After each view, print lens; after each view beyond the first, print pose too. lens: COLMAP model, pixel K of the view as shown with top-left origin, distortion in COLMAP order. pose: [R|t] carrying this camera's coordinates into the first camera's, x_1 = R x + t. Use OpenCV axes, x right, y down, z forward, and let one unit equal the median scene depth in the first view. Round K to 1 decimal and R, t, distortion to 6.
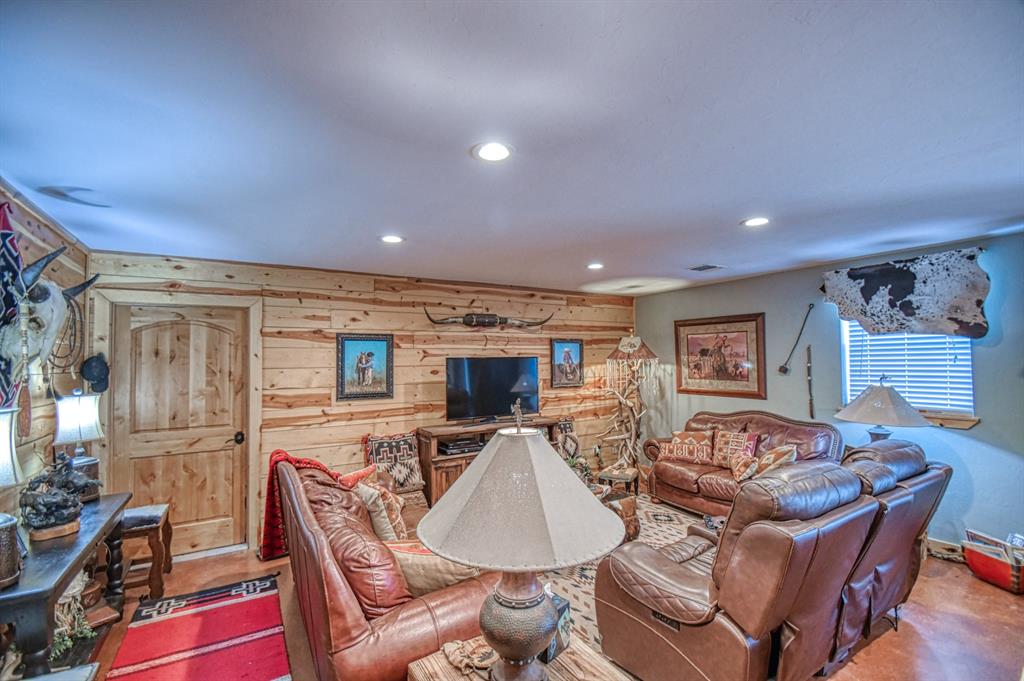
lens RADIAL K [[446.5, 0, 509.8], [0, 446.5, 346.2], [0, 0, 1]] dist [0.015160, -0.017506]
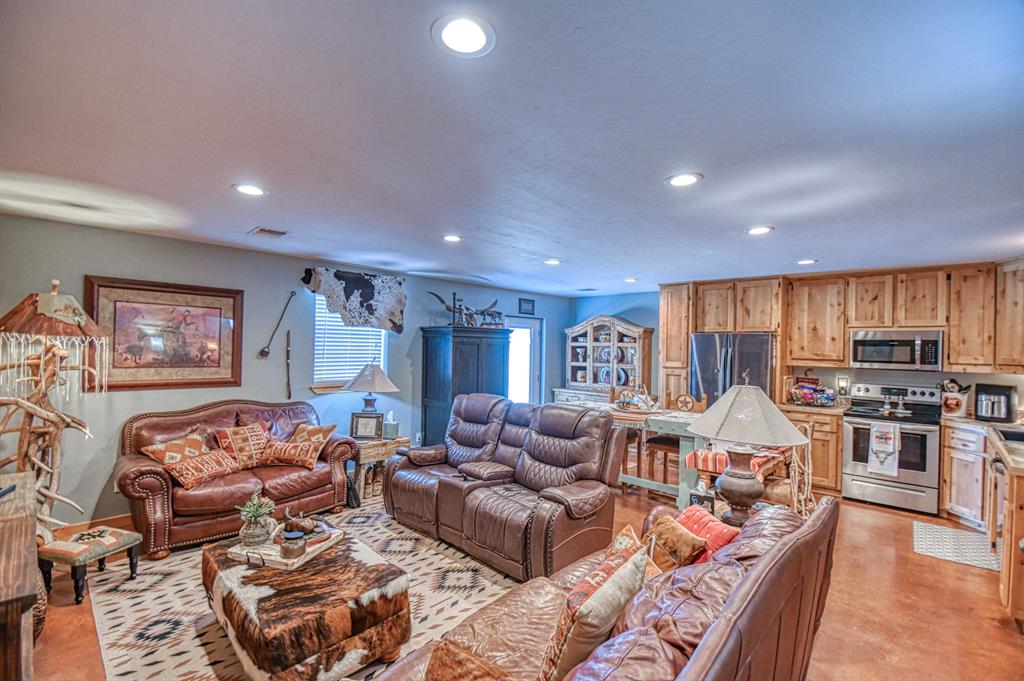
lens RADIAL K [[446.5, 0, 509.8], [0, 446.5, 346.2], [0, 0, 1]] dist [0.015160, -0.017506]
pose [[-0.254578, 0.008278, 0.967017, -0.477575], [-0.047314, 0.998659, -0.021005, 0.033122], [-0.965894, -0.051101, -0.253845, 0.752174]]
